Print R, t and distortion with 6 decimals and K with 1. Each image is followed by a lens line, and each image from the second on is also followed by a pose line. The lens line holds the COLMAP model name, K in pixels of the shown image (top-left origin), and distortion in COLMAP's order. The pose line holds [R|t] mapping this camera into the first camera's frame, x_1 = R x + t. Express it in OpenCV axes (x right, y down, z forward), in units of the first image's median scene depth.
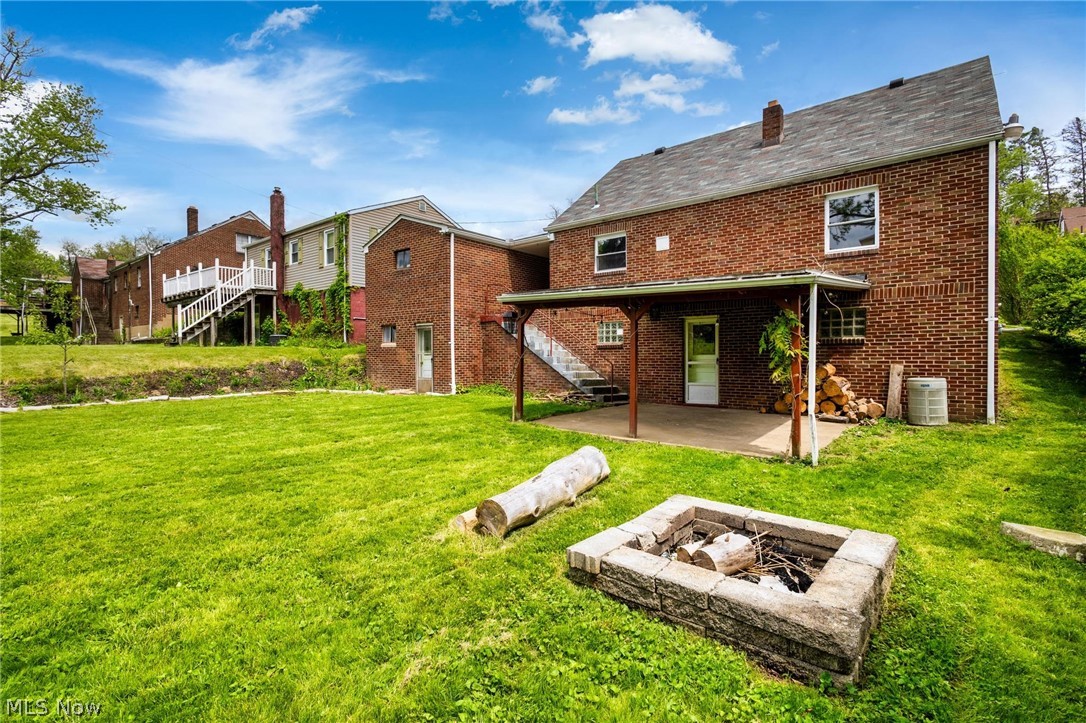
lens RADIAL K [[506.2, 0, 543.0], [0, 506.2, 361.5], [0, 0, 1]] dist [0.009433, 0.000599]
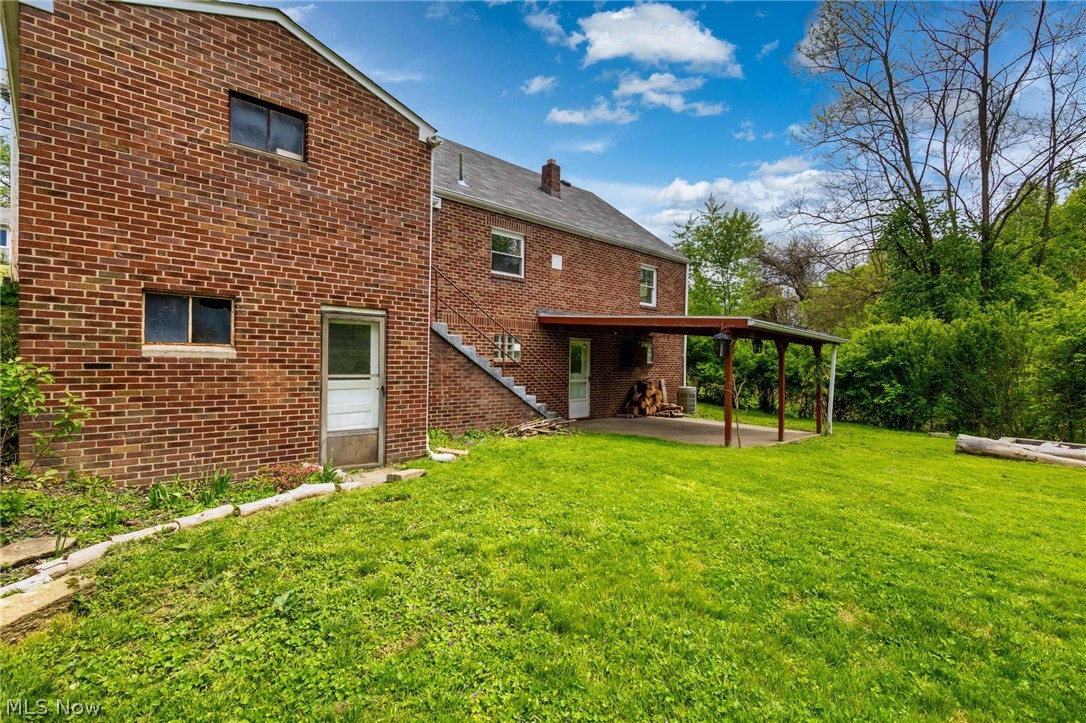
lens RADIAL K [[506.7, 0, 537.1], [0, 506.7, 366.6], [0, 0, 1]] dist [0.004898, 0.000283]
pose [[0.130128, -0.004110, 0.991489, -0.701553], [-0.004499, 0.999979, 0.004736, -0.029012], [-0.991487, -0.005077, 0.130106, 0.836467]]
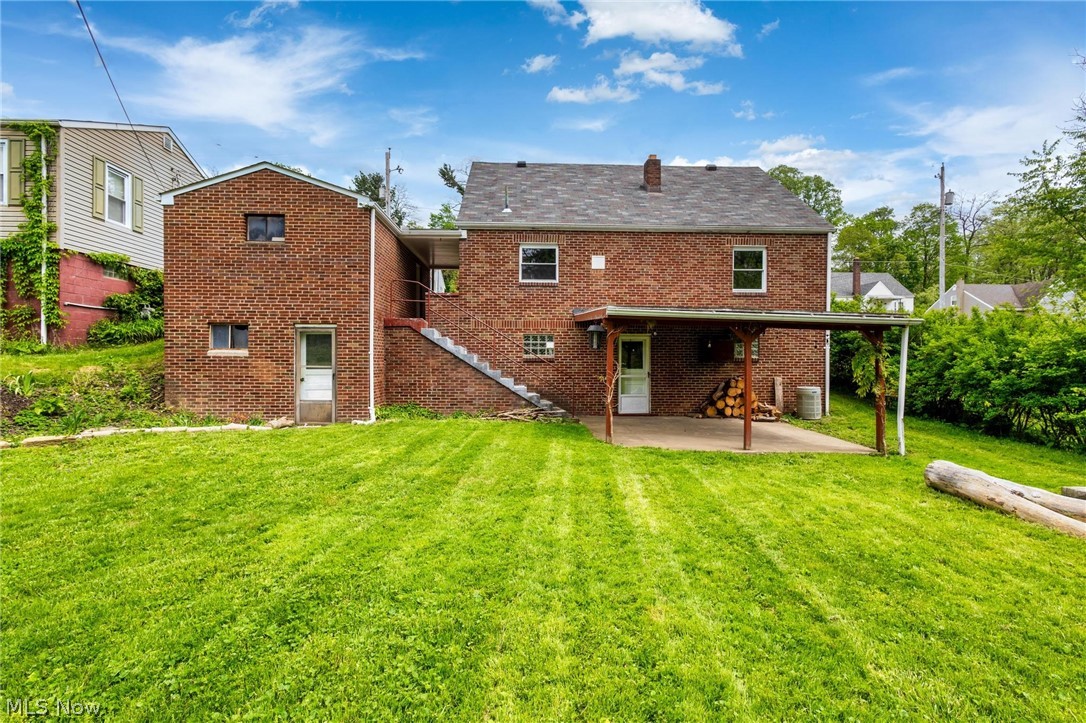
lens RADIAL K [[506.2, 0, 543.0], [0, 506.2, 361.5], [0, 0, 1]] dist [0.009433, 0.000599]
pose [[0.751409, 0.004270, 0.659823, -0.497615], [0.000052, 0.999979, -0.006531, -0.019634], [-0.659837, 0.004942, 0.751392, 0.266826]]
